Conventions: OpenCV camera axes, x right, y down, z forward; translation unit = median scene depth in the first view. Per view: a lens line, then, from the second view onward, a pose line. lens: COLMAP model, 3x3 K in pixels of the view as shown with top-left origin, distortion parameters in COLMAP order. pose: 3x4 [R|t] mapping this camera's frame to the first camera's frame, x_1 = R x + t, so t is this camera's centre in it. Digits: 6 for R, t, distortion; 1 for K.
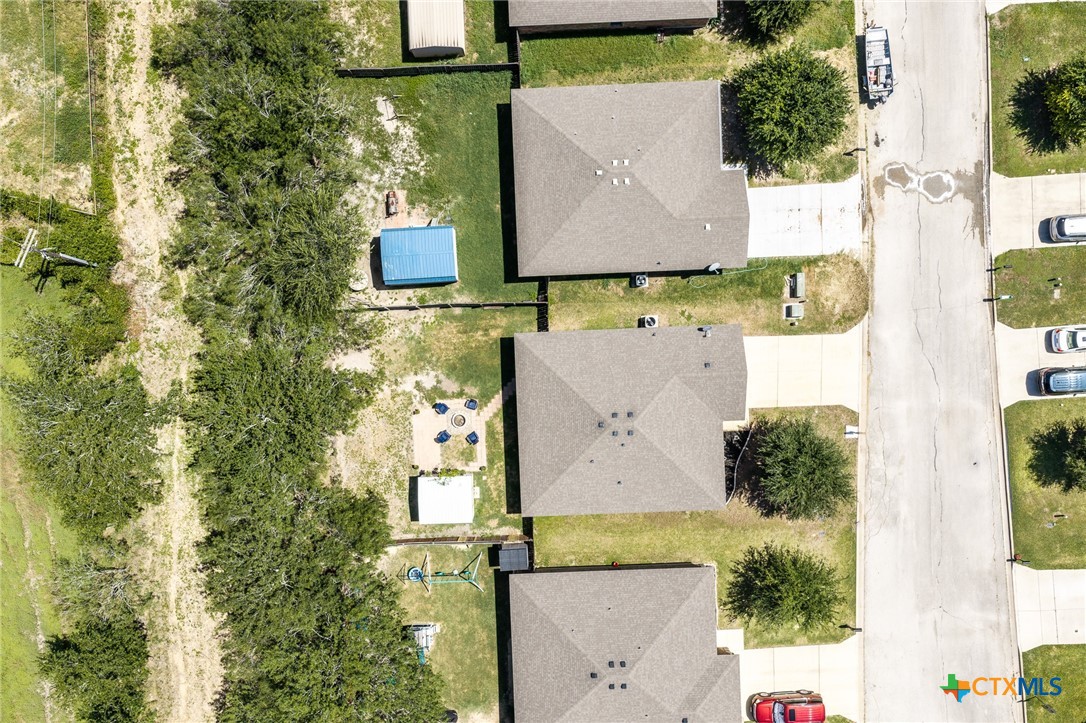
lens RADIAL K [[904.4, 0, 542.2], [0, 904.4, 370.4], [0, 0, 1]] dist [0.023024, 0.007243]
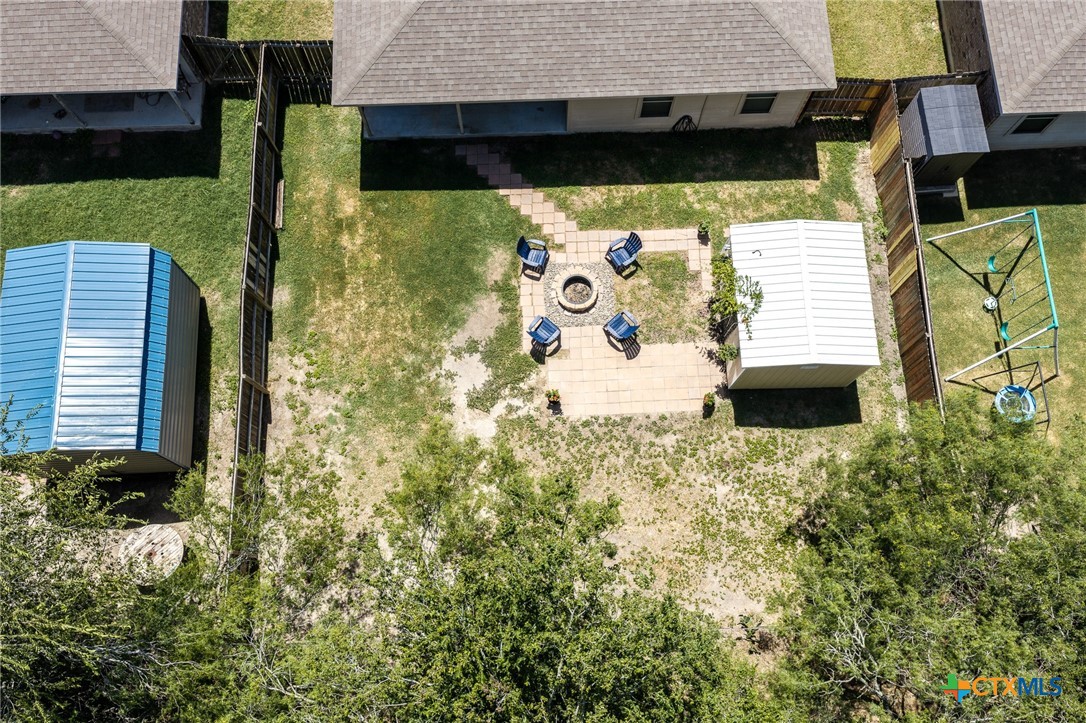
lens RADIAL K [[904.4, 0, 542.2], [0, 904.4, 370.4], [0, 0, 1]] dist [0.023024, 0.007243]
pose [[0.002565, -0.963787, 0.266662, -0.221906], [0.999675, -0.004293, -0.025134, 0.050180], [0.025369, 0.266640, 0.963462, 0.650642]]
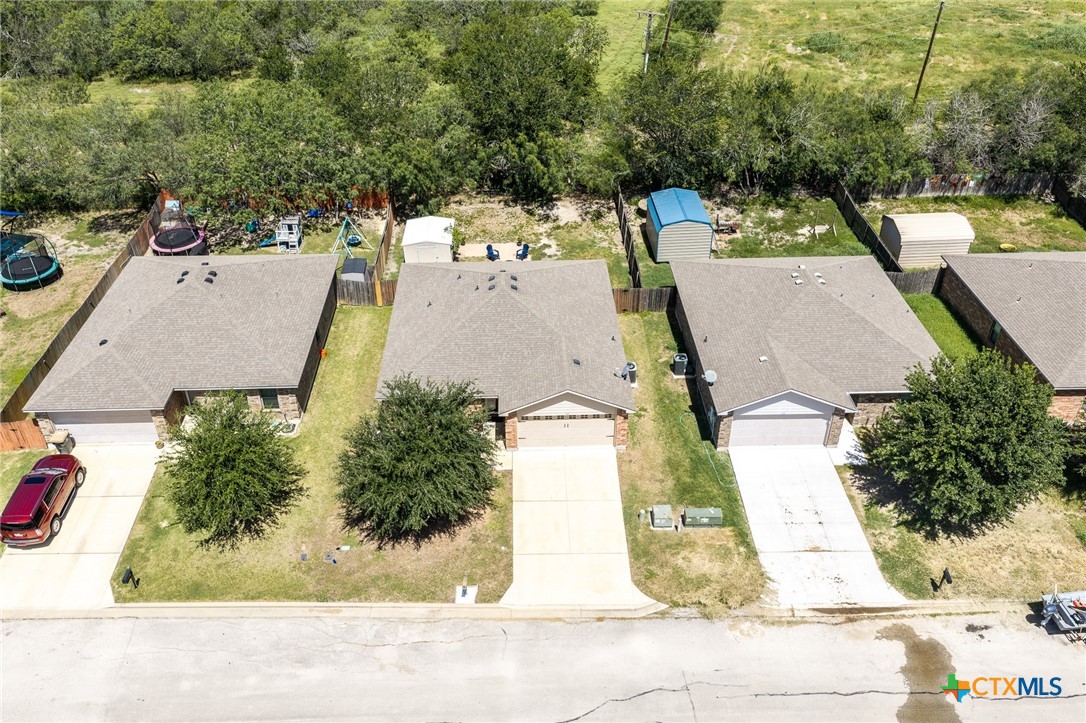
lens RADIAL K [[904.4, 0, 542.2], [0, 904.4, 370.4], [0, 0, 1]] dist [0.023024, 0.007243]
pose [[-0.004837, 0.574799, -0.818281, 0.744000], [-0.999725, -0.021540, -0.009222, 0.027284], [-0.022926, 0.818011, 0.574745, 0.547496]]
